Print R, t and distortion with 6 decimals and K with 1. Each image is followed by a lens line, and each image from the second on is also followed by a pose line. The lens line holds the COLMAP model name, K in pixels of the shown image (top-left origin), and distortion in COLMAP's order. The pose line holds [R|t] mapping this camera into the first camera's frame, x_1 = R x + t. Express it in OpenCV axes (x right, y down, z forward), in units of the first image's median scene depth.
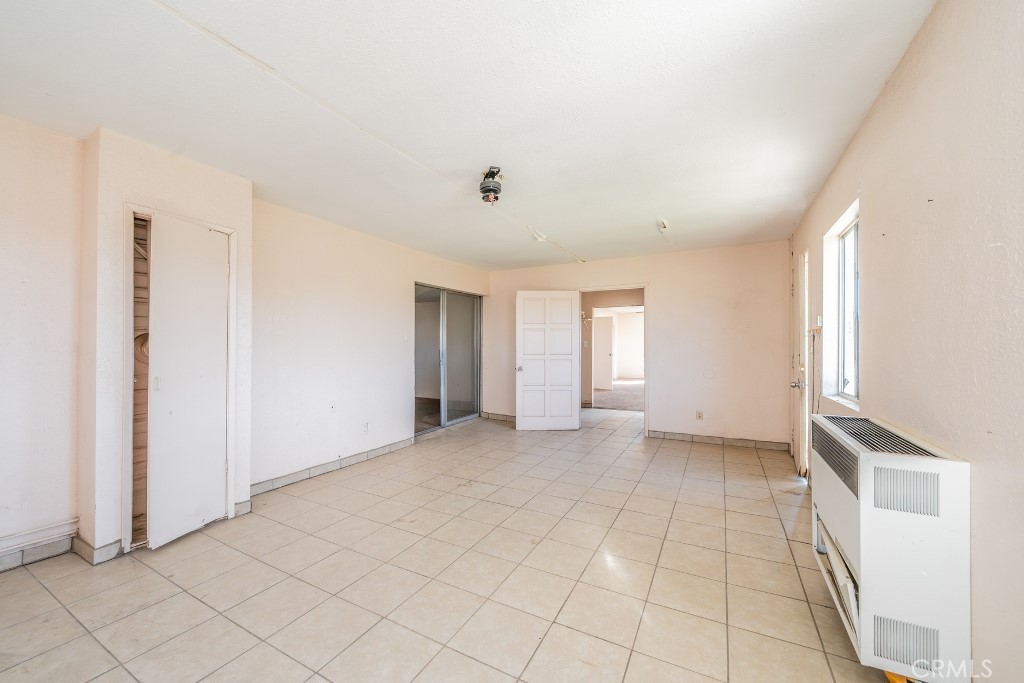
lens RADIAL K [[389.3, 0, 512.0], [0, 389.3, 341.5], [0, 0, 1]] dist [-0.000144, -0.000019]
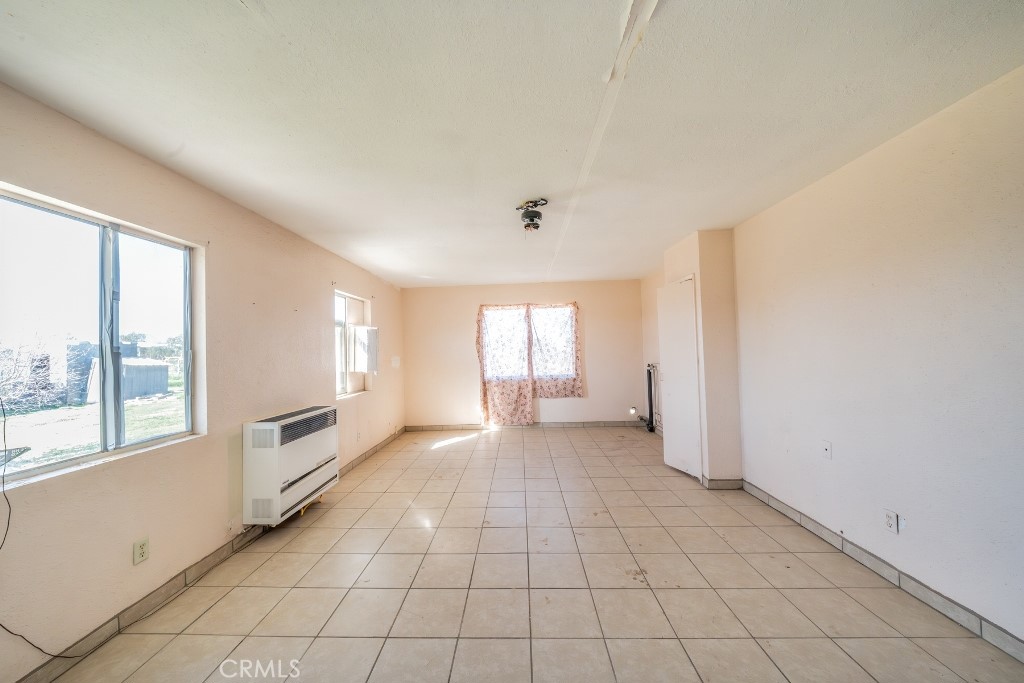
lens RADIAL K [[352.5, 0, 512.0], [0, 352.5, 341.5], [0, 0, 1]] dist [-0.001148, -0.000133]
pose [[-0.892018, 0.009080, -0.451908, 0.437312], [0.028755, 0.998913, -0.036691, -0.021711], [0.451083, -0.045723, -0.891310, 1.838181]]
